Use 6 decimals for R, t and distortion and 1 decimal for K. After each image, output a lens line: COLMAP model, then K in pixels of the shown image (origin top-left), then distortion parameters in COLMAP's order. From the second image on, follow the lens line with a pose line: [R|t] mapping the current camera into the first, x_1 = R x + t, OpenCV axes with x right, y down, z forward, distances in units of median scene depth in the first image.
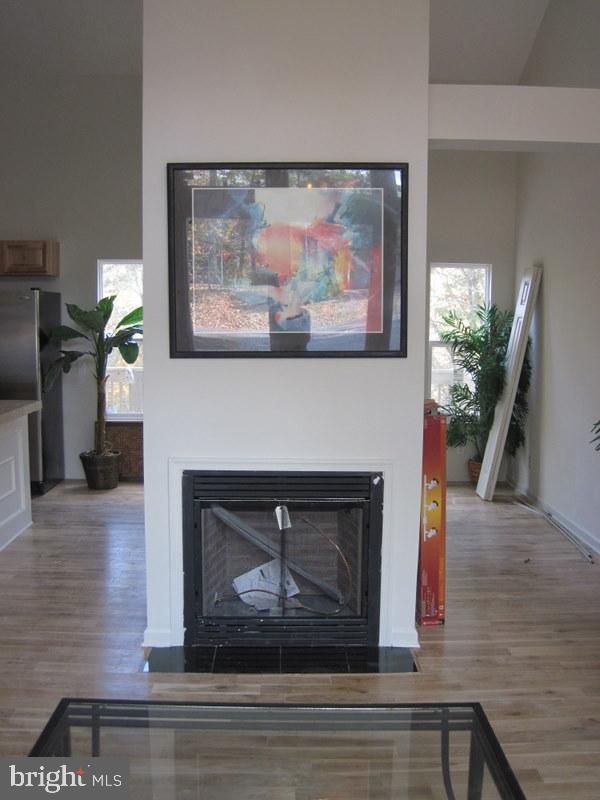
lens RADIAL K [[827.9, 0, 301.4], [0, 827.9, 403.6], [0, 0, 1]] dist [-0.149226, 0.000000]
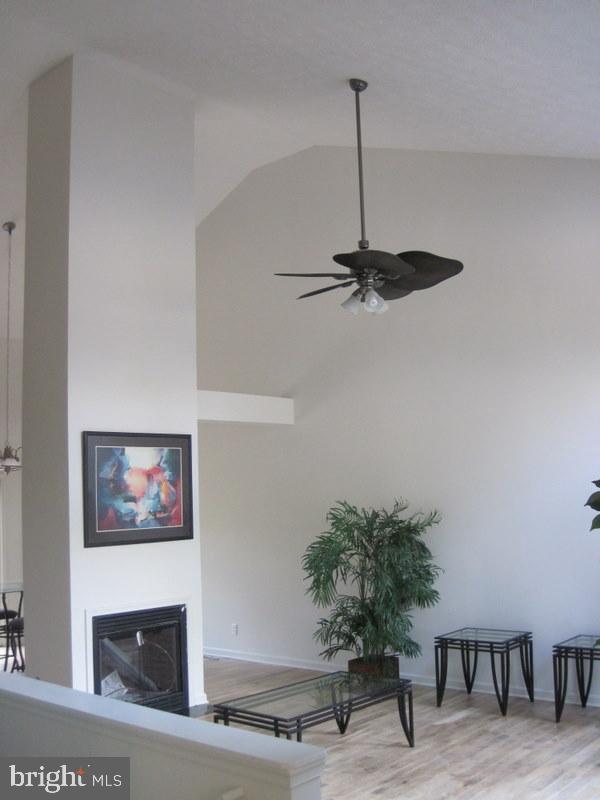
lens RADIAL K [[827.9, 0, 297.1], [0, 827.9, 404.3], [0, 0, 1]] dist [-0.149226, 0.000000]
pose [[0.673320, 0.050610, 0.737617, -1.090059], [0.121281, 0.976580, -0.177716, 0.005256], [-0.729336, 0.209119, 0.651412, -0.427002]]
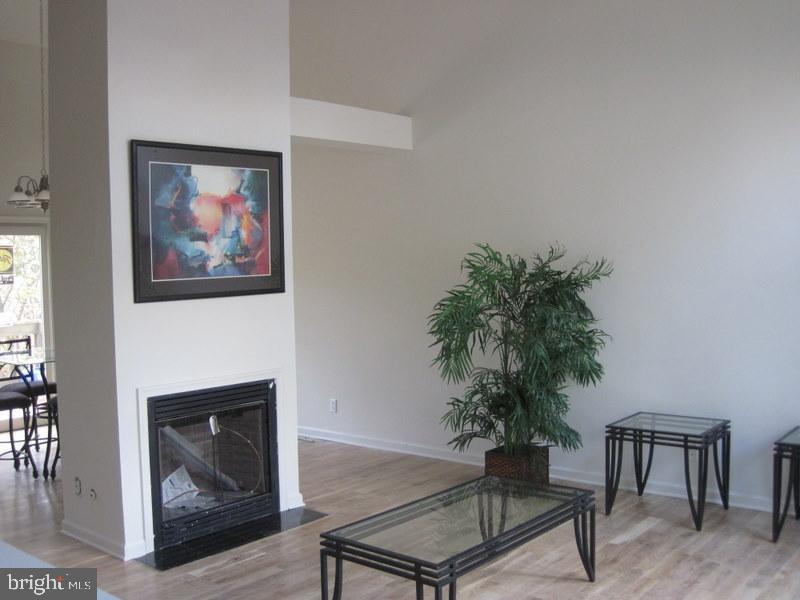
lens RADIAL K [[827.9, 0, 403.6], [0, 827.9, 291.7], [0, 0, 1]] dist [-0.149226, 0.000000]
pose [[0.653131, -0.052799, 0.755402, -0.788796], [0.110625, 0.993517, -0.026205, 0.001236], [-0.749121, 0.100681, 0.654737, -0.050729]]
